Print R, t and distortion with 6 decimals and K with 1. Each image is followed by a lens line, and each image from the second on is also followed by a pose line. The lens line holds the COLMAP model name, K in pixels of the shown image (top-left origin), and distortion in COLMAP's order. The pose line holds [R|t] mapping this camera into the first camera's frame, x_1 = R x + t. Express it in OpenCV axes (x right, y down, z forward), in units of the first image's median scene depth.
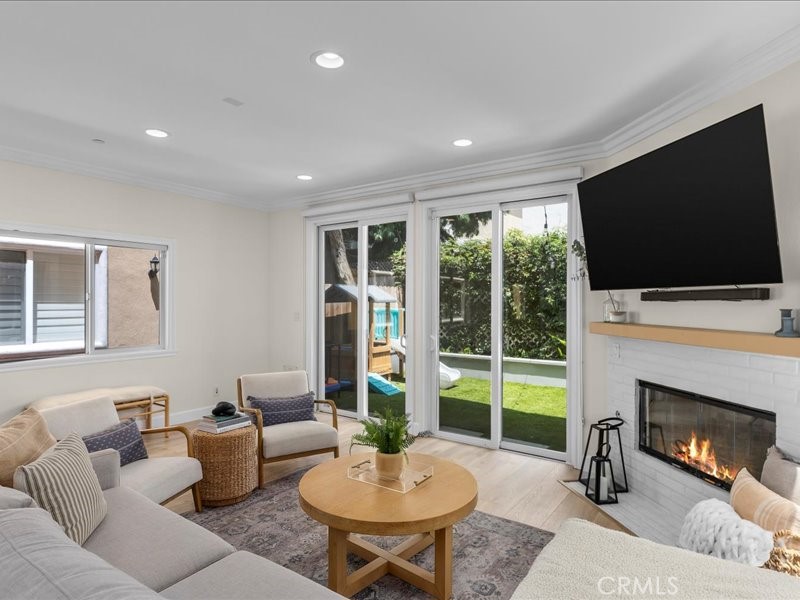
lens RADIAL K [[456.8, 0, 400.0], [0, 456.8, 301.6], [0, 0, 1]] dist [-0.000964, -0.000515]
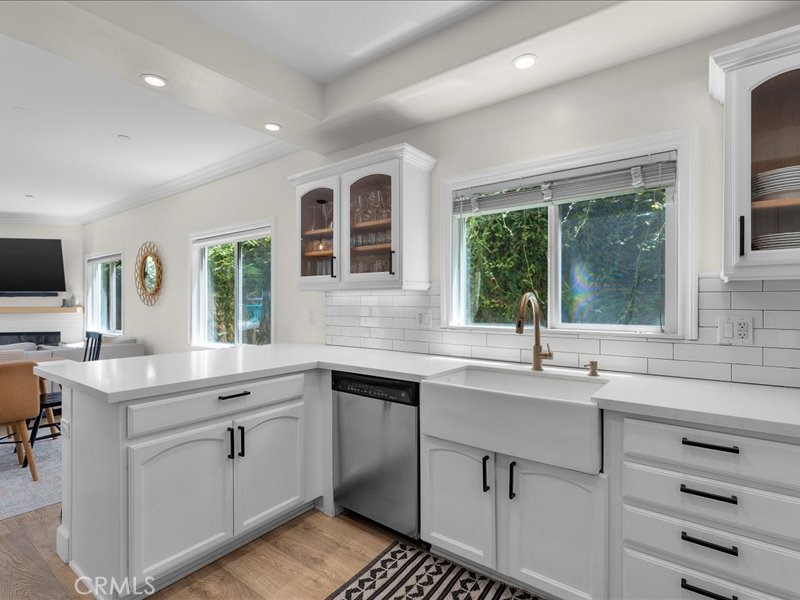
lens RADIAL K [[399.9, 0, 401.0], [0, 399.9, 298.7], [0, 0, 1]] dist [0.015433, -0.002306]
pose [[0.012619, 0.000487, 0.999920, -1.236253], [0.003167, 0.999995, -0.000527, 0.013669], [-0.999915, 0.003174, 0.012617, -0.893988]]
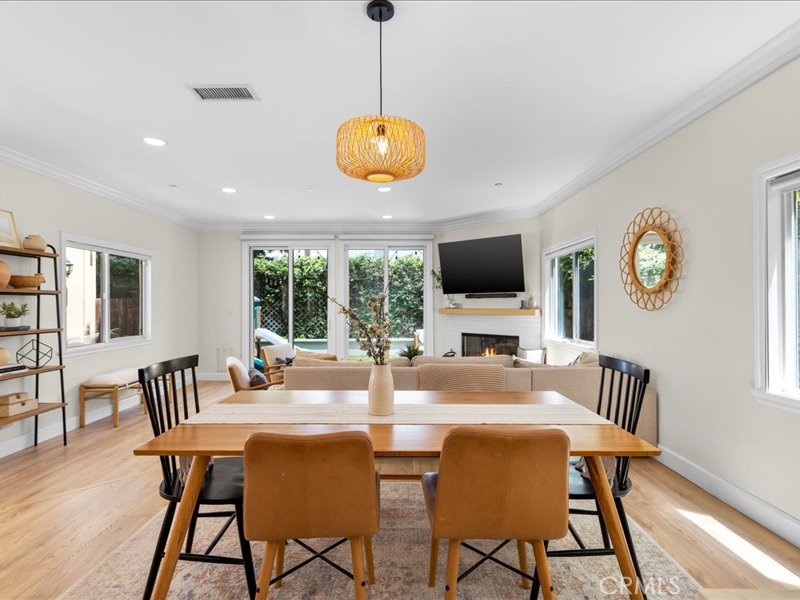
lens RADIAL K [[406.8, 0, 398.1], [0, 406.8, 299.1], [0, 0, 1]] dist [0.009872, -0.002038]
pose [[0.811396, -0.001819, 0.584494, -0.830754], [0.007727, 0.999941, -0.007615, 0.013055], [-0.584446, 0.010695, 0.811362, -0.419491]]
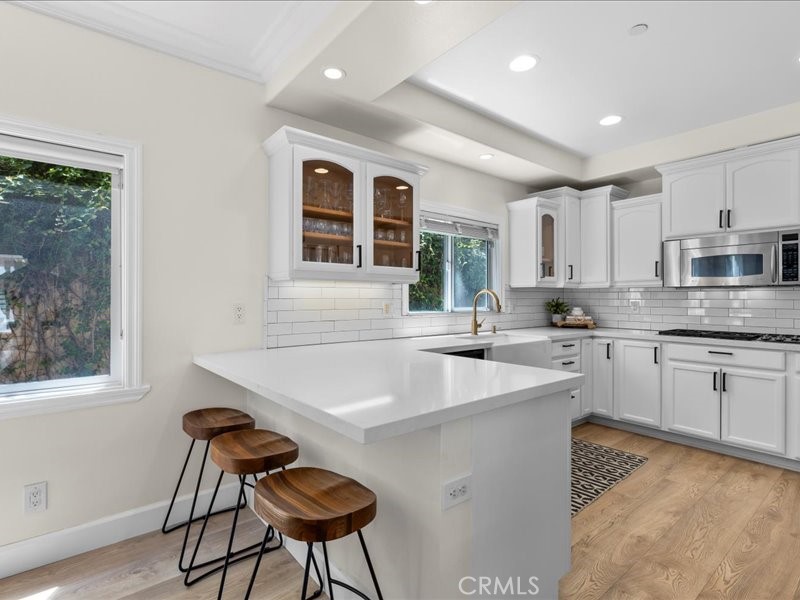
lens RADIAL K [[406.8, 0, 400.3], [0, 406.8, 297.2], [0, 0, 1]] dist [0.009872, -0.002038]
pose [[-0.965756, -0.009734, 0.259270, -0.774762], [-0.008958, 0.999951, 0.004176, 0.020907], [-0.259298, 0.001711, -0.965796, -0.127800]]
